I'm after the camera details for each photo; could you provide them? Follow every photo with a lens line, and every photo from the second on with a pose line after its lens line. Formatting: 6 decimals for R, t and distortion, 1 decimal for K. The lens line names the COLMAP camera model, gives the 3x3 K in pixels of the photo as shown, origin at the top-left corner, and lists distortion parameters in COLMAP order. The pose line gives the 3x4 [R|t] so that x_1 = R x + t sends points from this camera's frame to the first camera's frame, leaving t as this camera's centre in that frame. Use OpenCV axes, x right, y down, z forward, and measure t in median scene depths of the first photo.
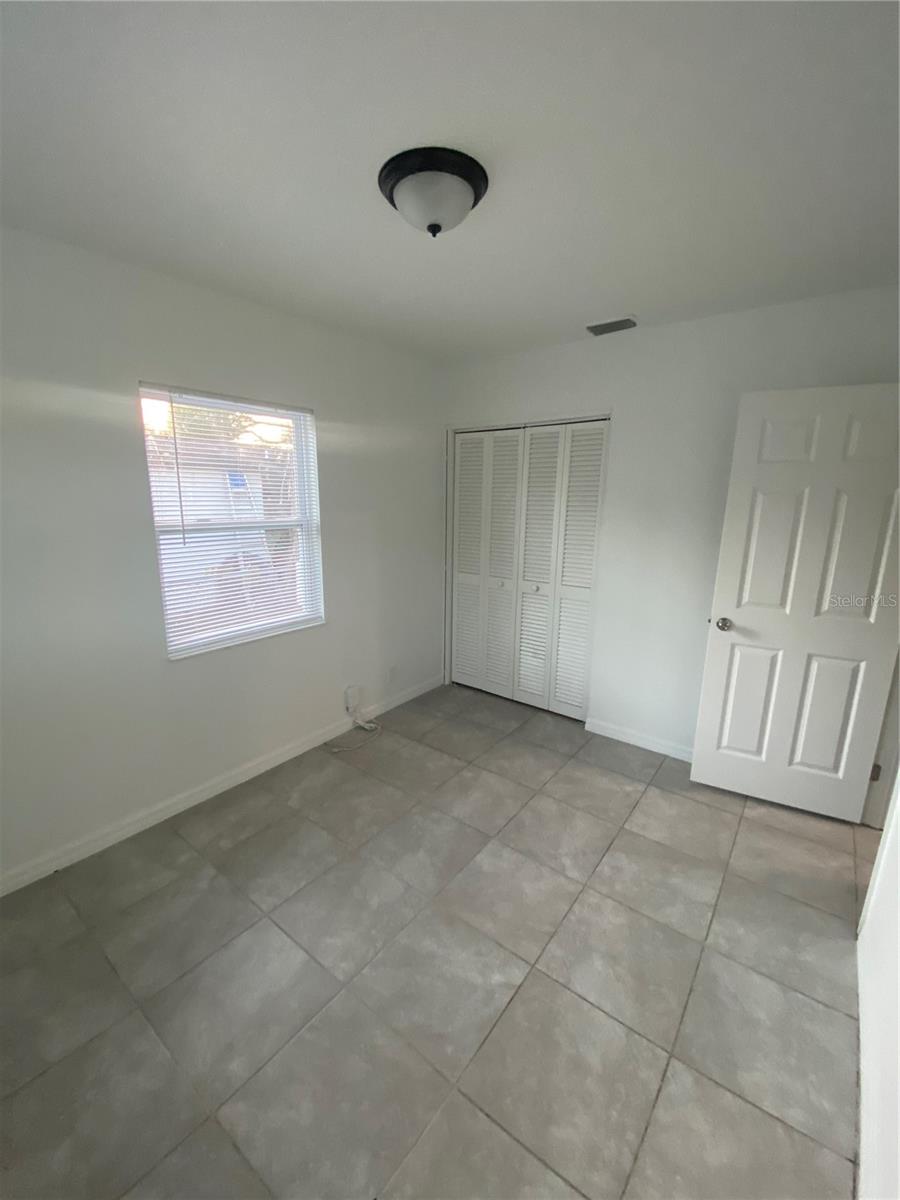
lens RADIAL K [[489.3, 0, 448.8], [0, 489.3, 595.2], [0, 0, 1]] dist [0.012133, -0.016917]
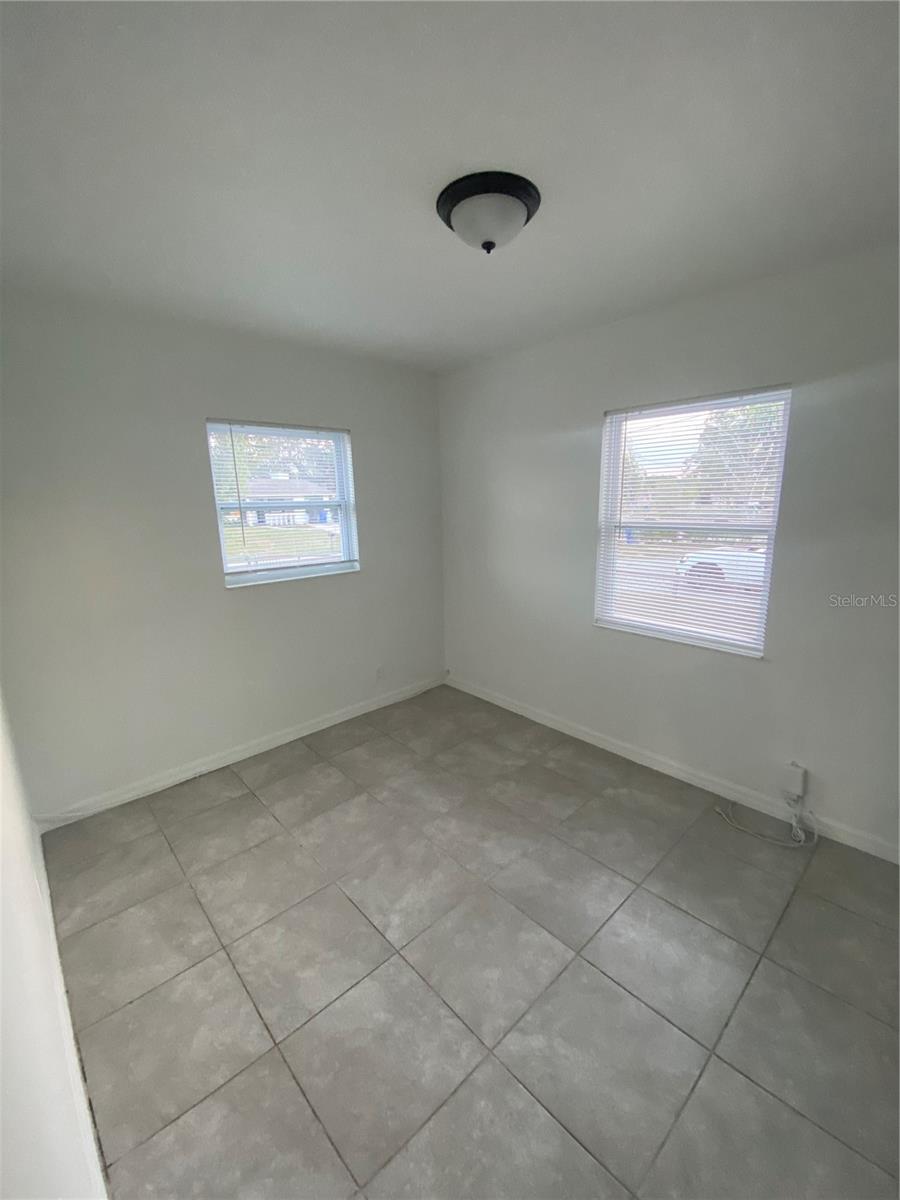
lens RADIAL K [[489.3, 0, 448.8], [0, 489.3, 595.2], [0, 0, 1]] dist [0.012133, -0.016917]
pose [[-0.167630, 0.198017, -0.965759, 0.912581], [-0.185406, 0.955808, 0.228158, -0.205192], [0.968259, 0.217304, -0.123508, 0.963674]]
